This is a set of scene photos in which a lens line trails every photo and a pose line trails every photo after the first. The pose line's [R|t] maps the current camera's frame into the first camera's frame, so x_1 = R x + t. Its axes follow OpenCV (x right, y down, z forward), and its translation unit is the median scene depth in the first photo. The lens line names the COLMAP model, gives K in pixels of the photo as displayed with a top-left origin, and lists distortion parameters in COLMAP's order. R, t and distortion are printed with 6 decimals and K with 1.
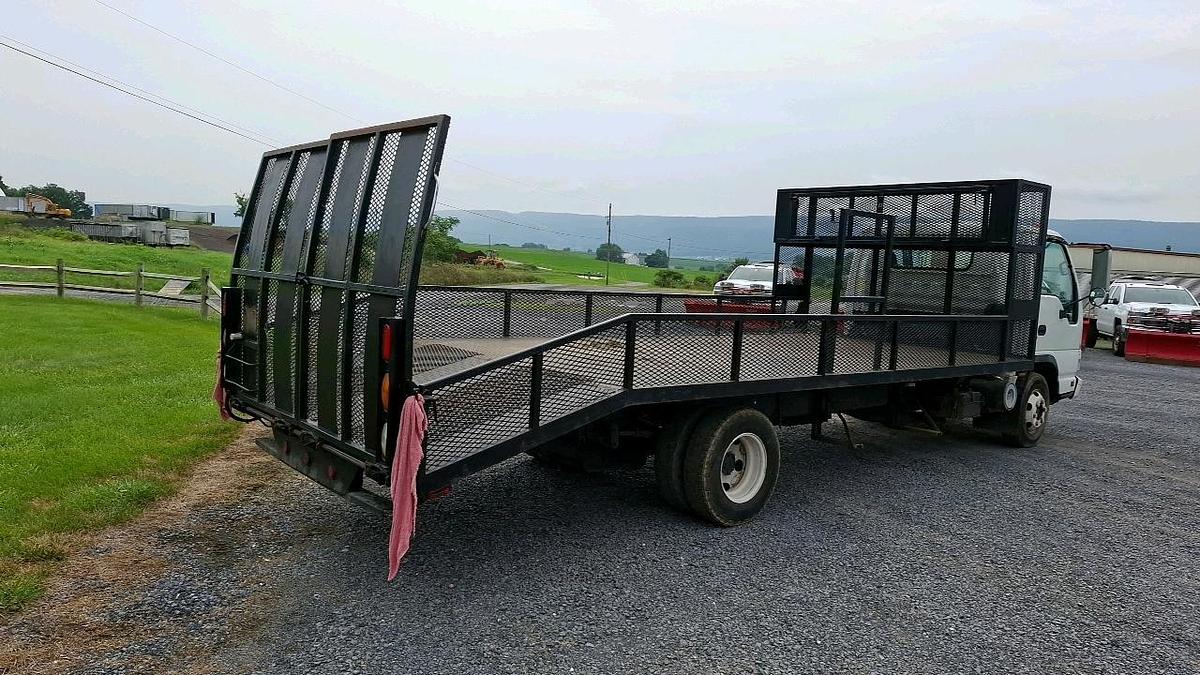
lens RADIAL K [[835.1, 0, 617.7], [0, 835.1, 339.3], [0, 0, 1]] dist [0.084850, -0.095773]
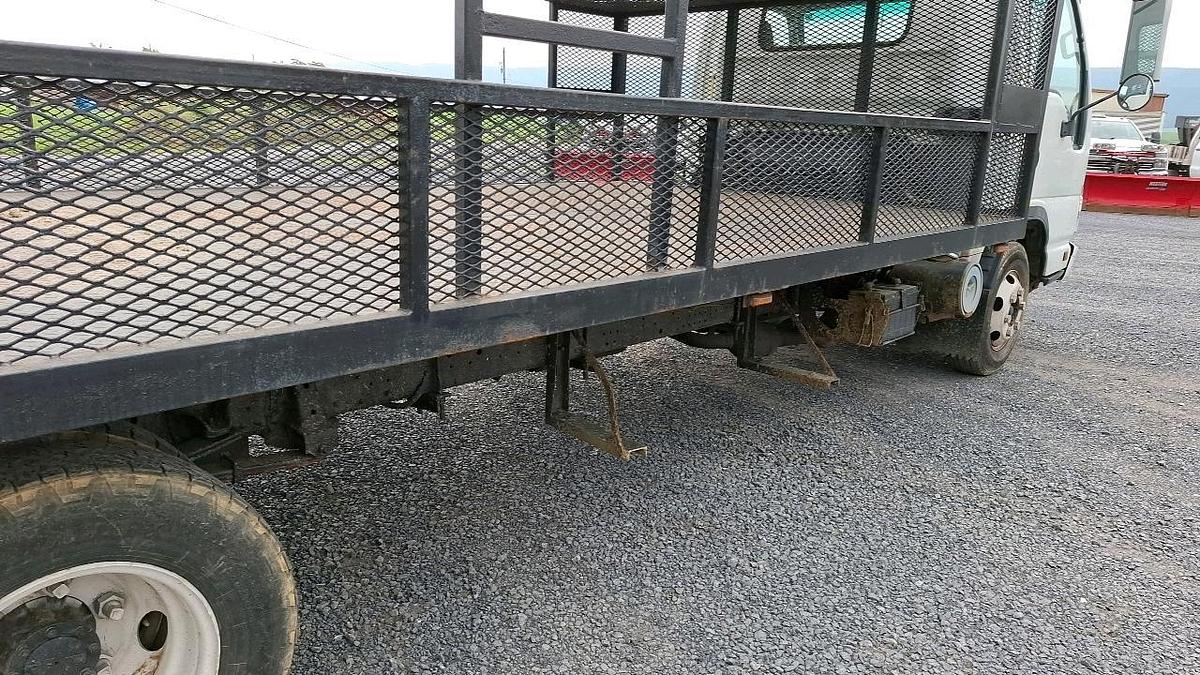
lens RADIAL K [[835.1, 0, 595.4], [0, 835.1, 331.8], [0, 0, 1]] dist [0.084850, -0.095773]
pose [[0.996762, -0.033076, 0.073289, 0.185154], [0.021039, 0.987004, 0.159311, 0.004887], [-0.077606, -0.157253, 0.984504, 0.476963]]
